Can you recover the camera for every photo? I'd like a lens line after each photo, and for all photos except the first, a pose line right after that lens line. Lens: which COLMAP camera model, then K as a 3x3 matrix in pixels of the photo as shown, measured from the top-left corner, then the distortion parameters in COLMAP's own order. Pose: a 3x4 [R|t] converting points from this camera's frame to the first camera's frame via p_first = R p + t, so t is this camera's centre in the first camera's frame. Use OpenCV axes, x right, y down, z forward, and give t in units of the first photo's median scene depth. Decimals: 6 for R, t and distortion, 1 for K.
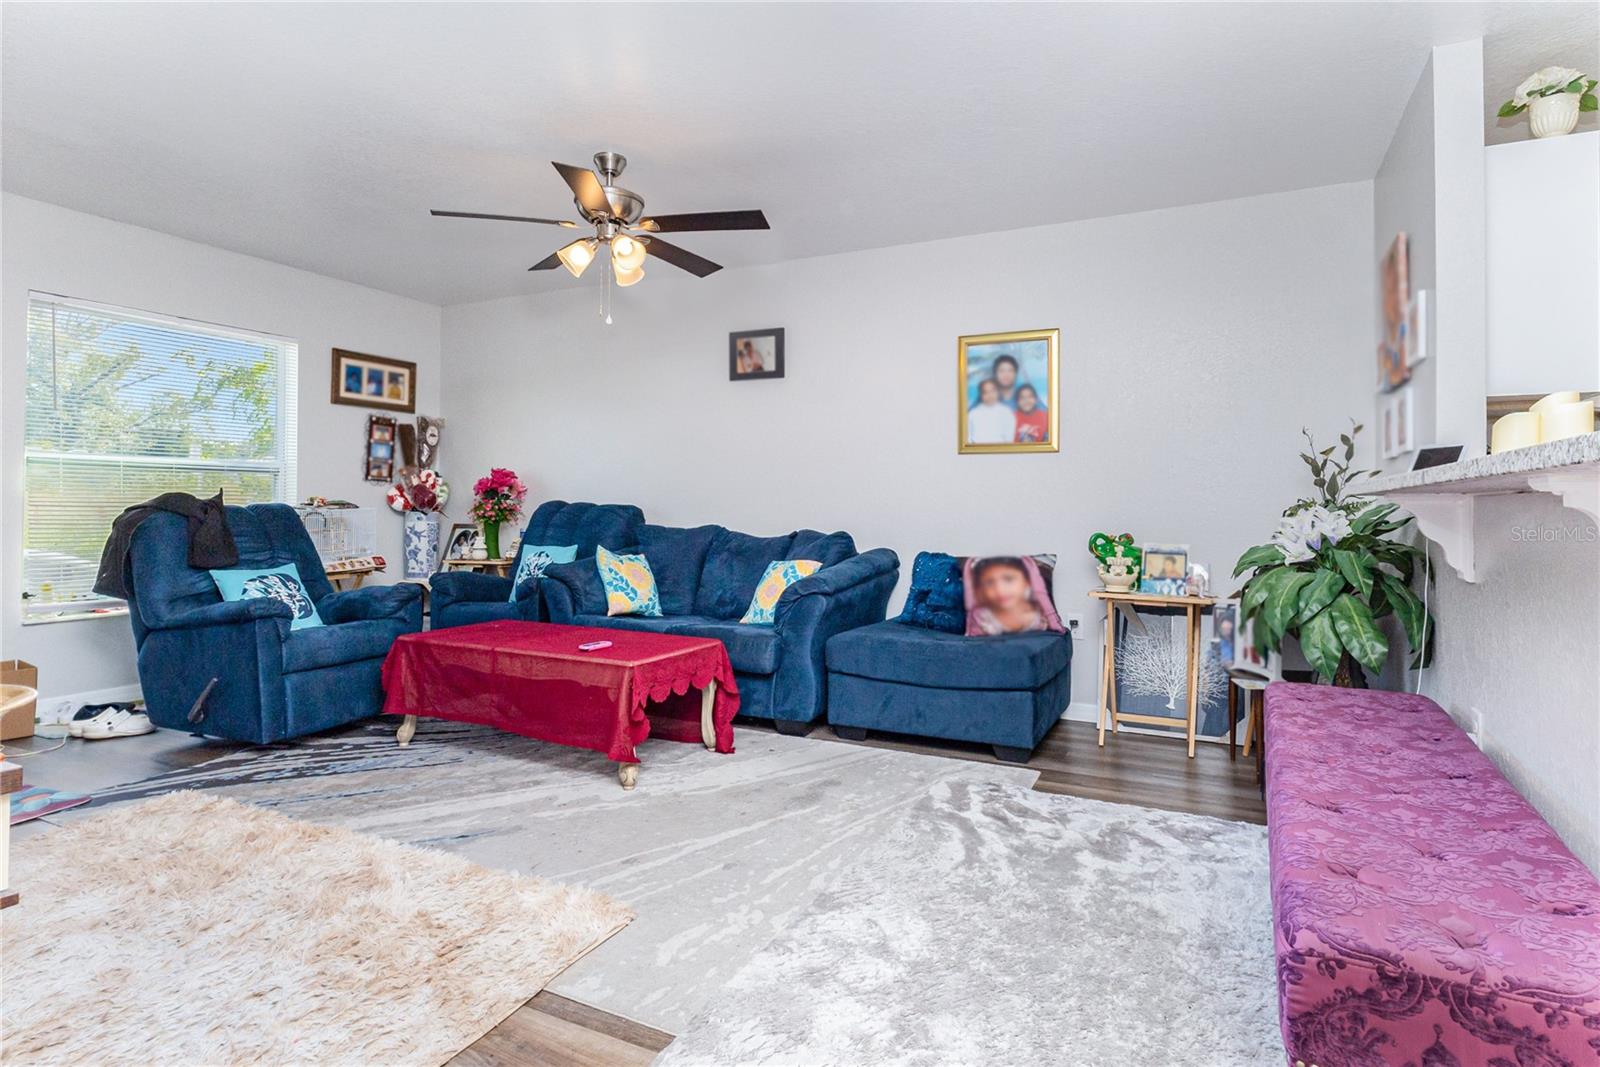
lens RADIAL K [[847.6, 0, 801.7], [0, 847.6, 522.1], [0, 0, 1]] dist [0.004444, -0.000498]
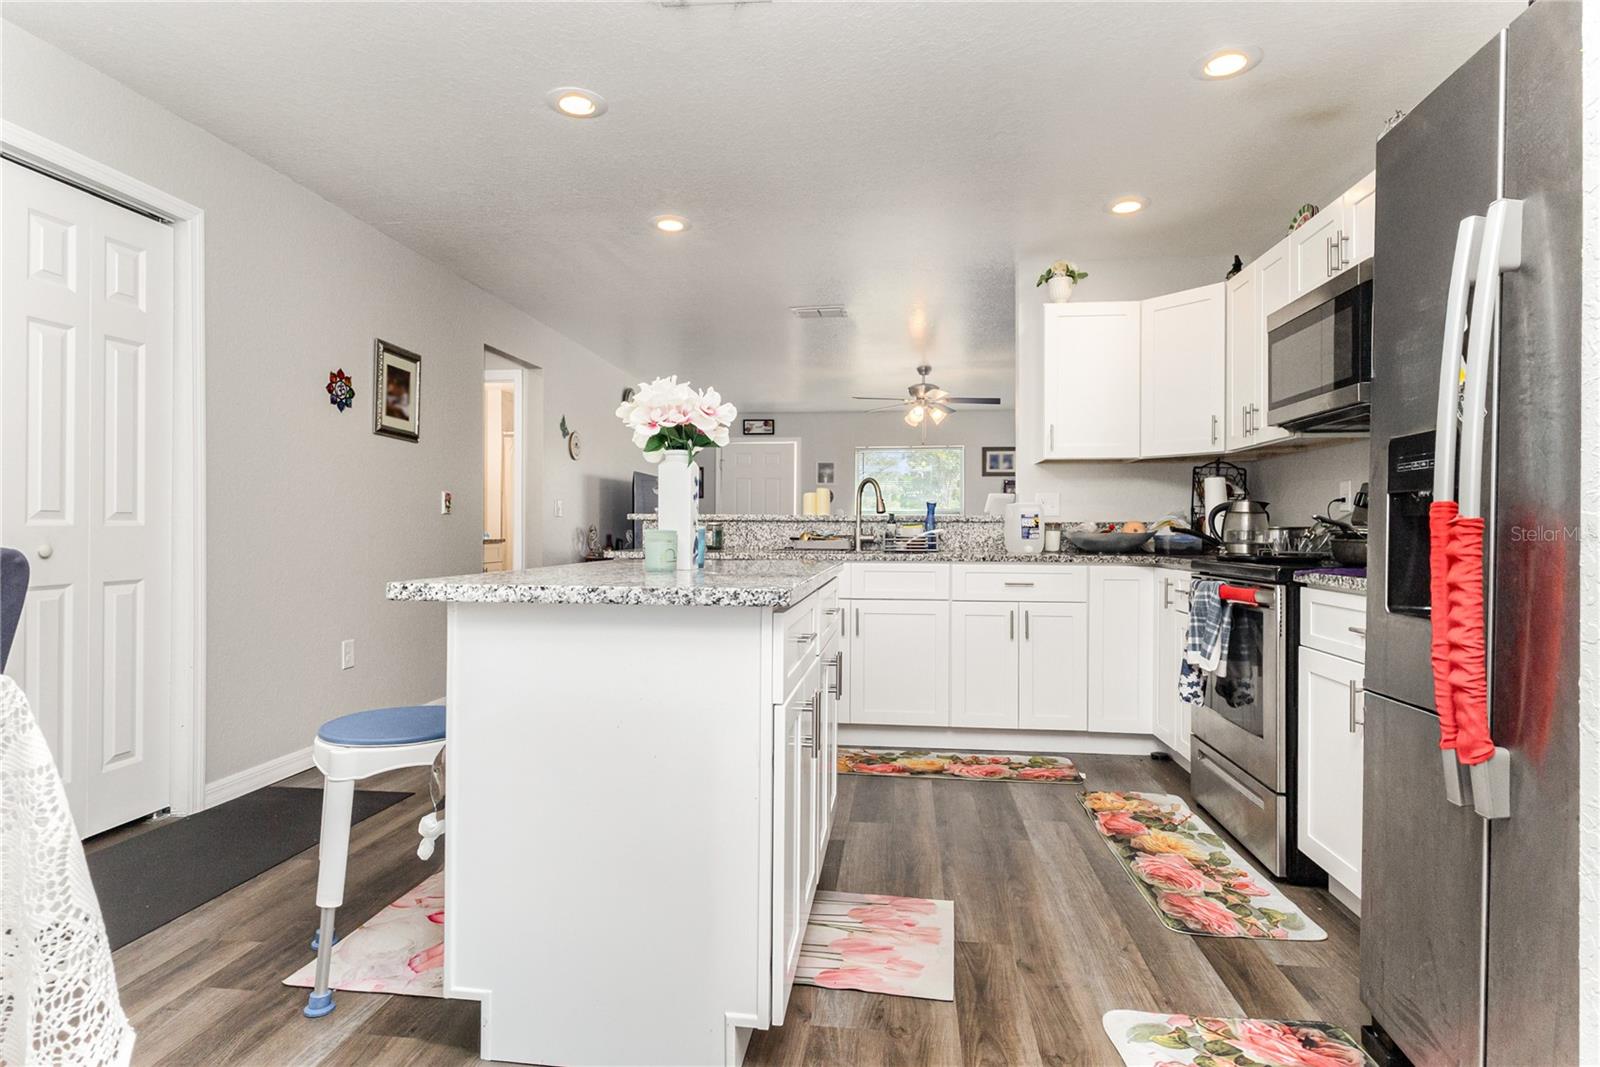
lens RADIAL K [[847.6, 0, 801.7], [0, 847.6, 522.1], [0, 0, 1]] dist [0.004444, -0.000498]
pose [[0.305128, -0.009719, -0.952262, 1.242787], [-0.021534, 0.999622, -0.017103, 0.005647], [0.952068, 0.025725, 0.304804, 0.035900]]
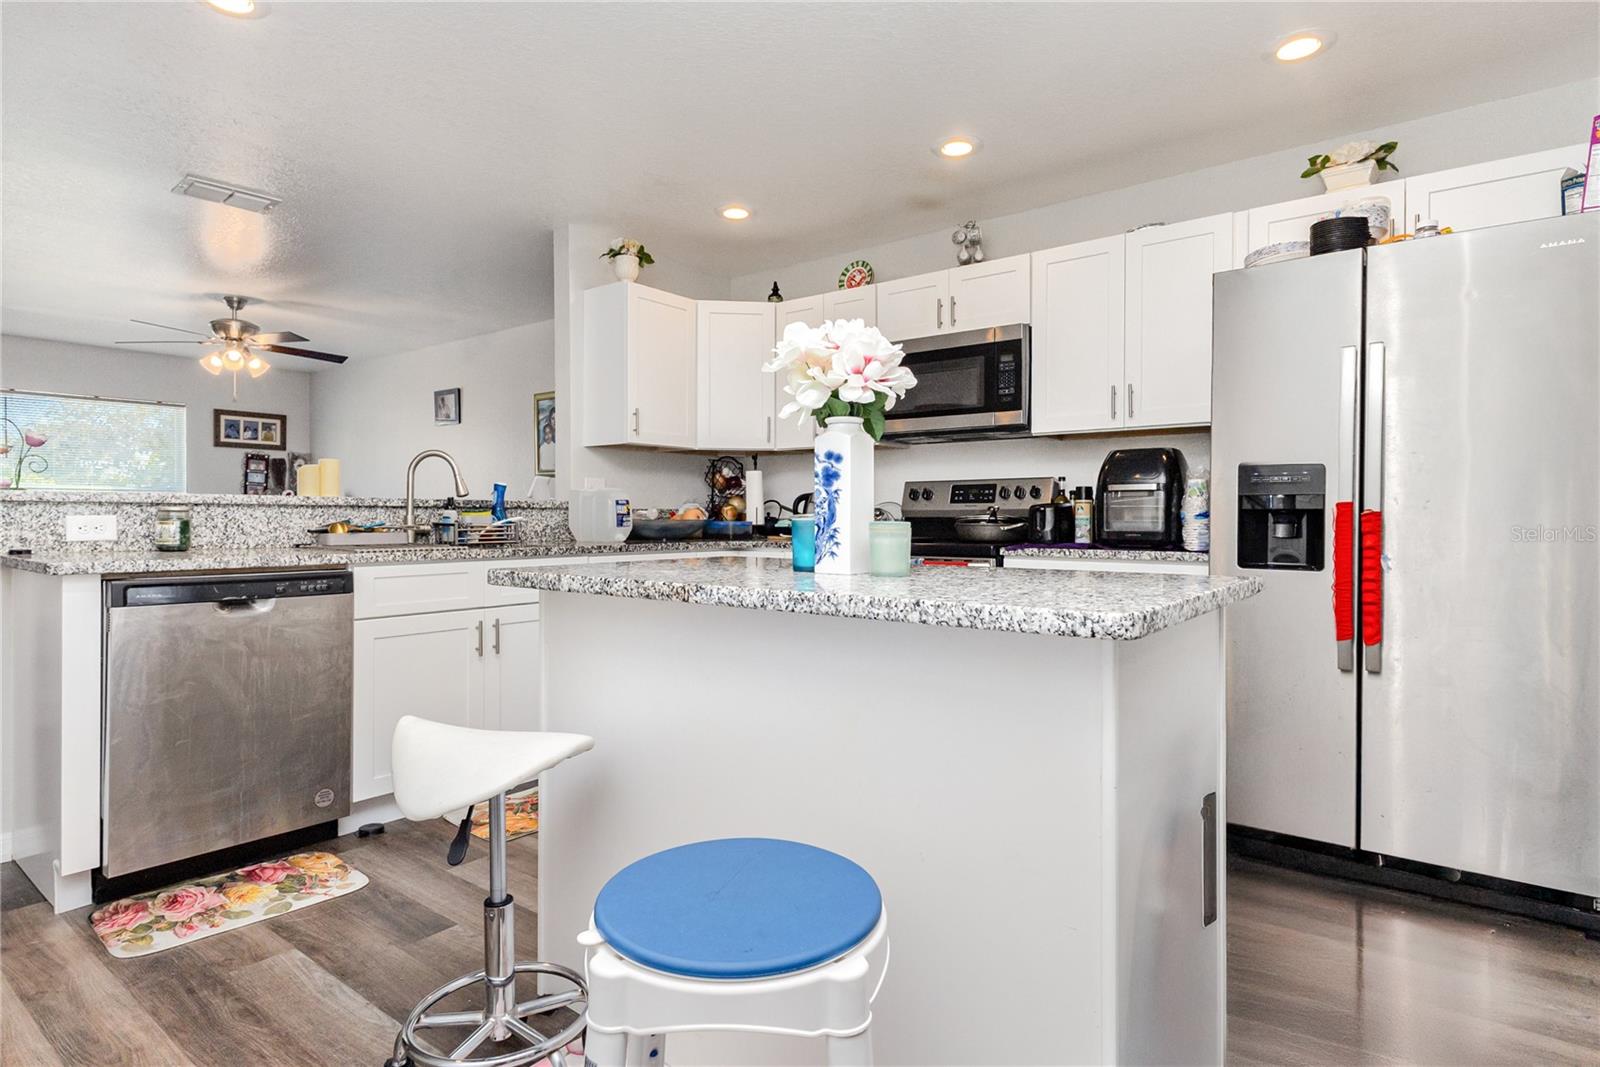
lens RADIAL K [[847.6, 0, 801.7], [0, 847.6, 522.1], [0, 0, 1]] dist [0.004444, -0.000498]
pose [[0.976974, 0.000089, -0.213358, 0.832351], [-0.002717, 0.999924, -0.012022, 0.007926], [0.213341, 0.012325, 0.976900, -0.246909]]
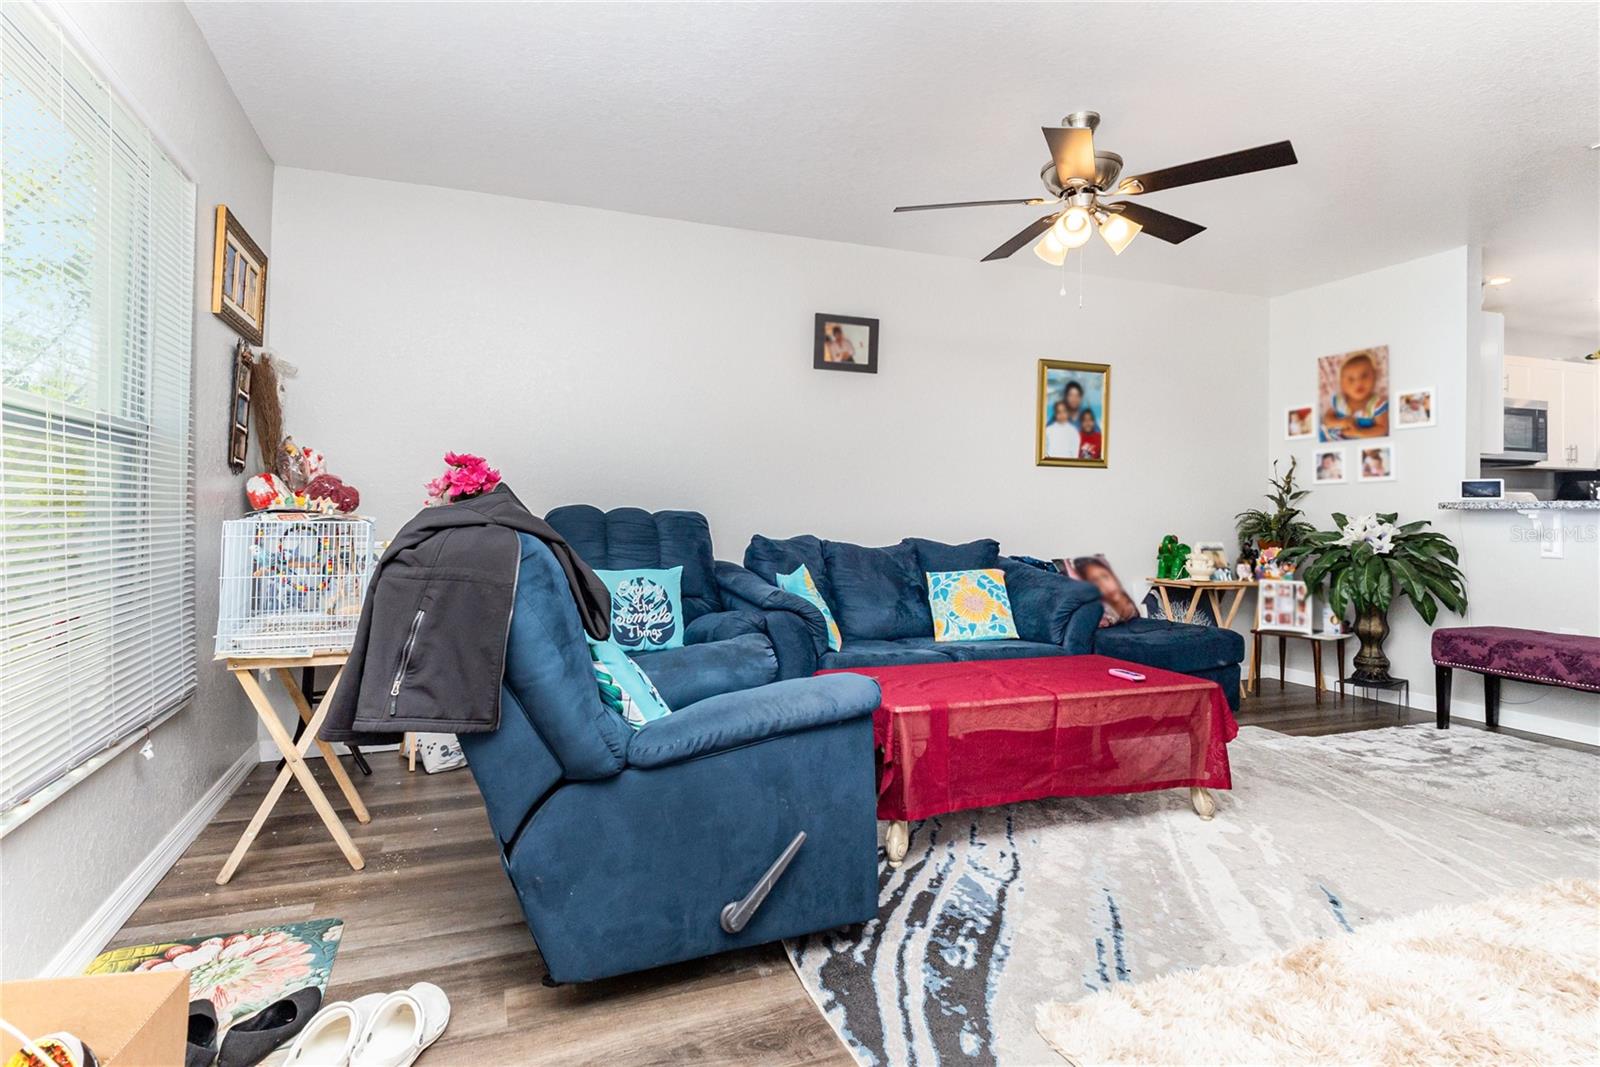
lens RADIAL K [[847.6, 0, 801.7], [0, 847.6, 522.1], [0, 0, 1]] dist [0.004444, -0.000498]
pose [[0.683588, -0.004557, 0.729854, -0.747354], [0.014022, 0.999878, -0.006891, -0.004618], [-0.729733, 0.014945, 0.683569, 0.435139]]
